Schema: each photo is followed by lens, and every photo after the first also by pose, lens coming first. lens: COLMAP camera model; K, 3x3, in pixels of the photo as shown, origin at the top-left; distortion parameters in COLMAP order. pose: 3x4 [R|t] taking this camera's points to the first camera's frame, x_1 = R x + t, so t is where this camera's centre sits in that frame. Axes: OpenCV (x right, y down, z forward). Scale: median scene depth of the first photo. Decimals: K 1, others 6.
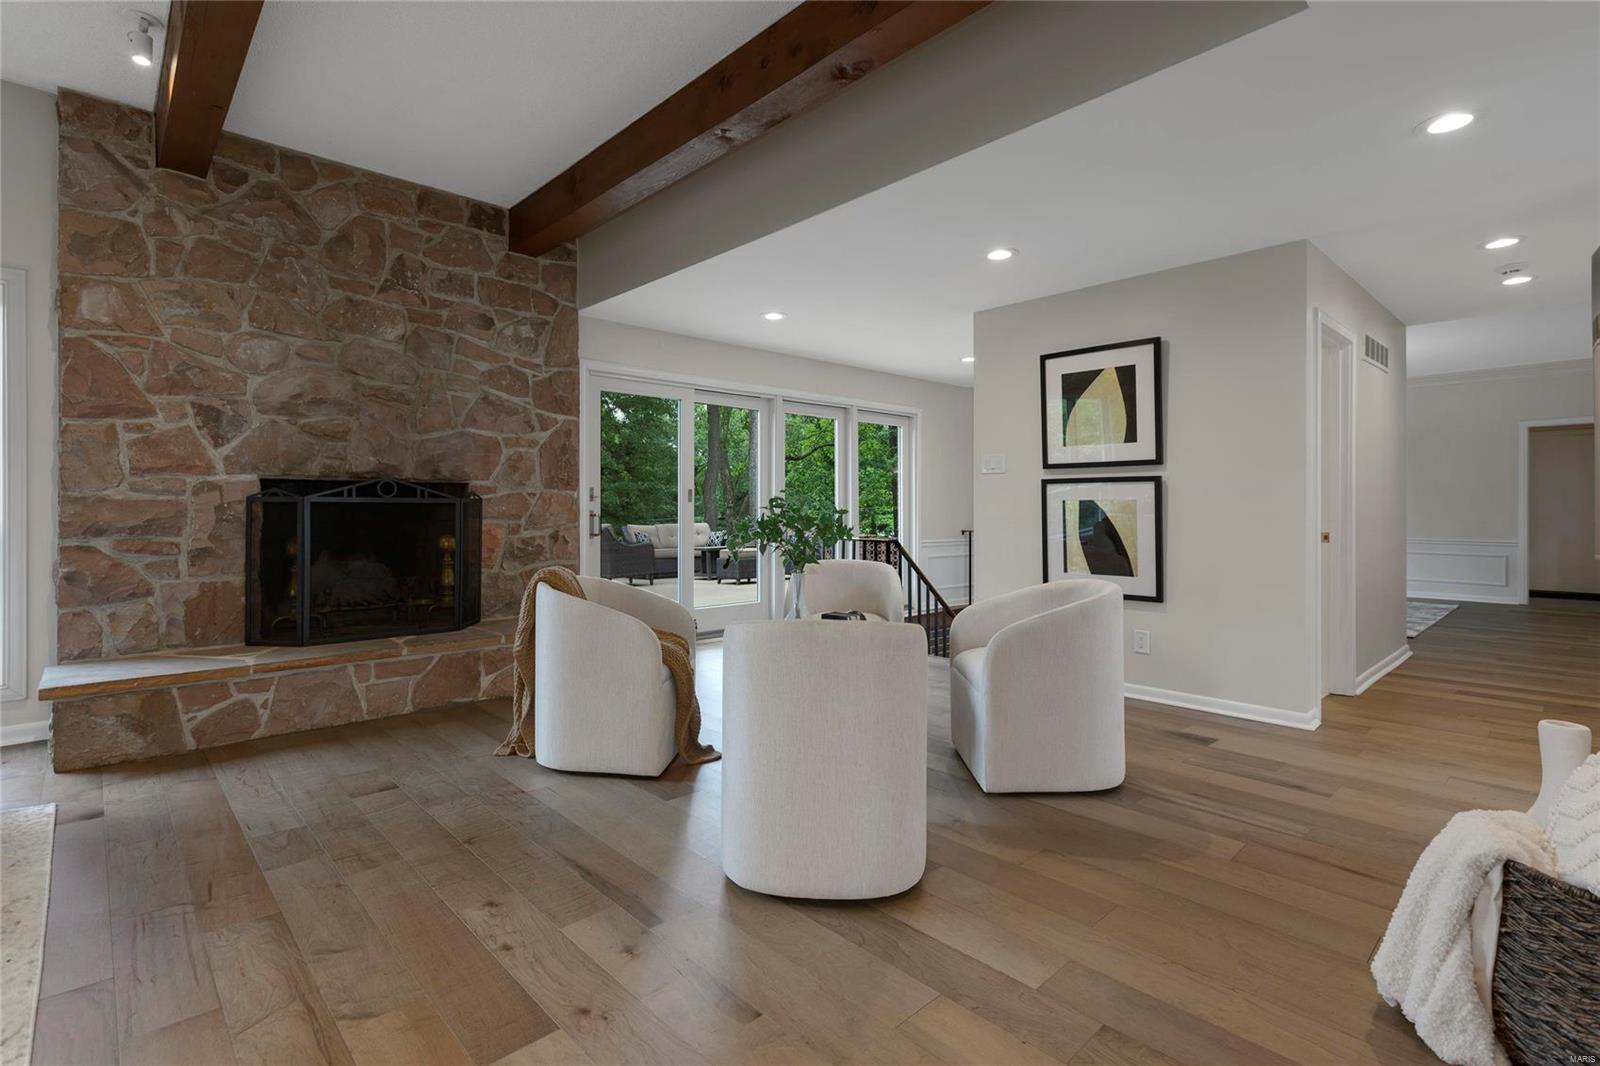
lens RADIAL K [[739.8, 0, 786.9], [0, 739.8, 510.9], [0, 0, 1]] dist [0.003771, -0.000521]
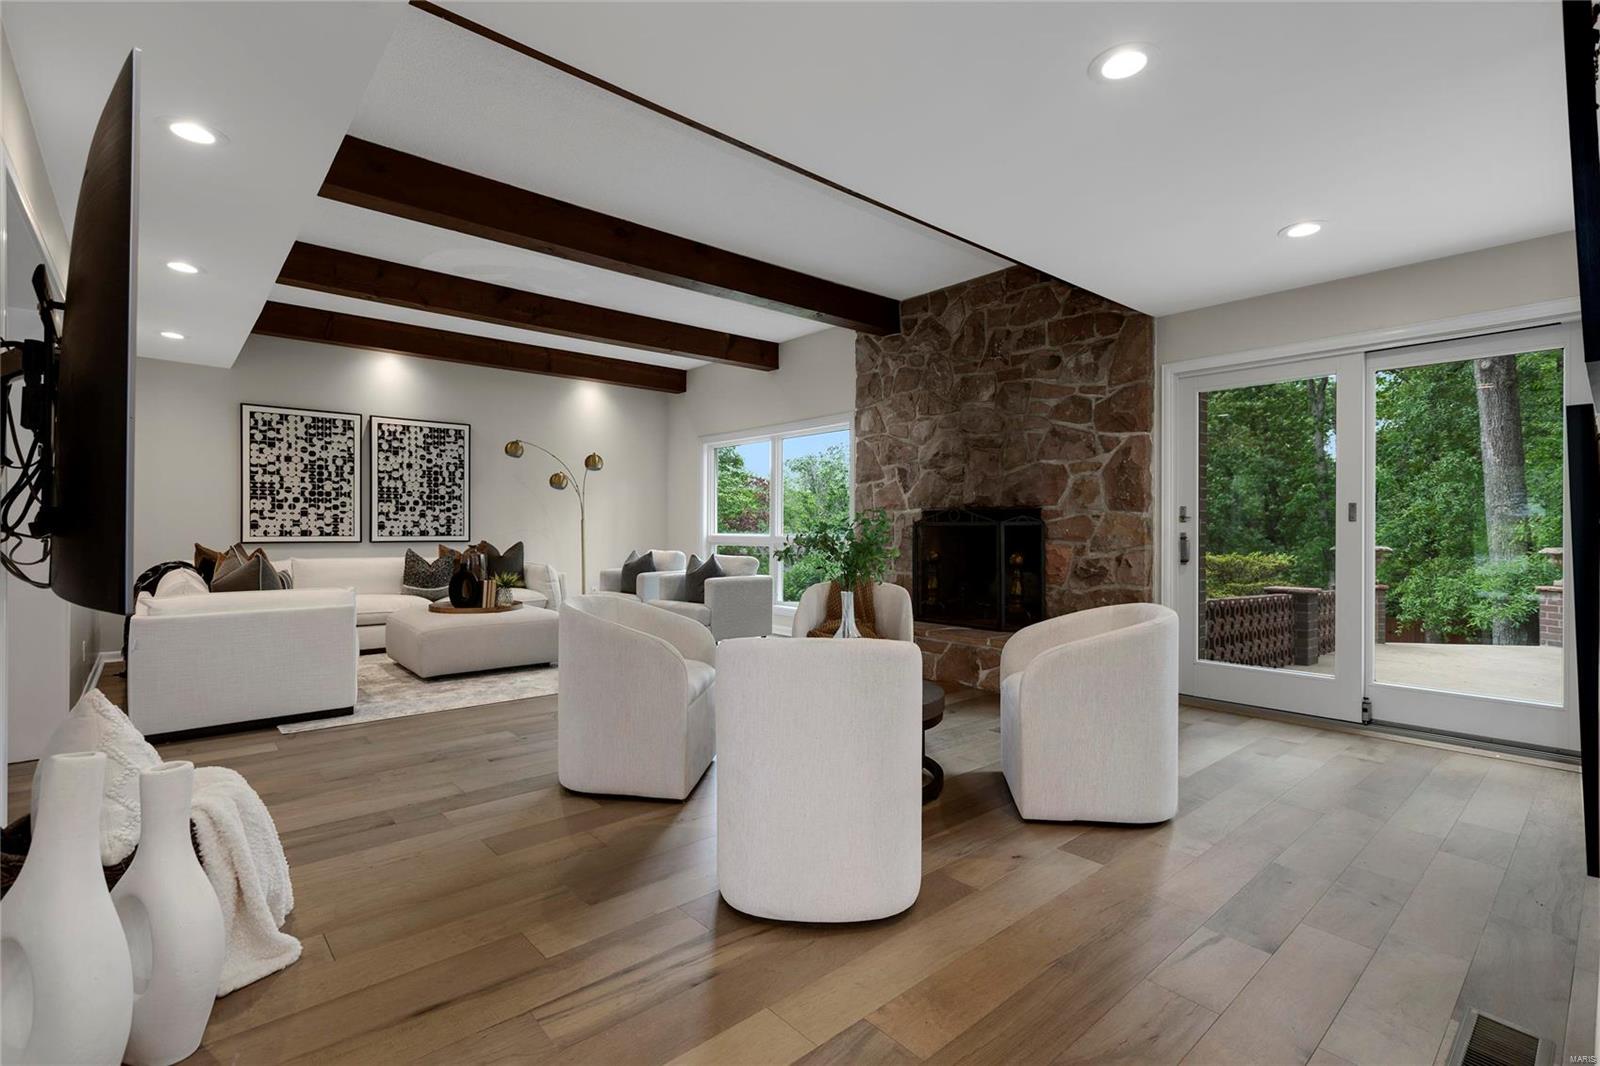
lens RADIAL K [[739.8, 0, 810.2], [0, 739.8, 534.5], [0, 0, 1]] dist [0.003771, -0.000521]
pose [[-0.004746, 0.004311, -0.999979, 0.720469], [-0.006536, 0.999969, 0.004342, 0.000240], [0.999967, 0.006556, -0.004717, 0.660880]]
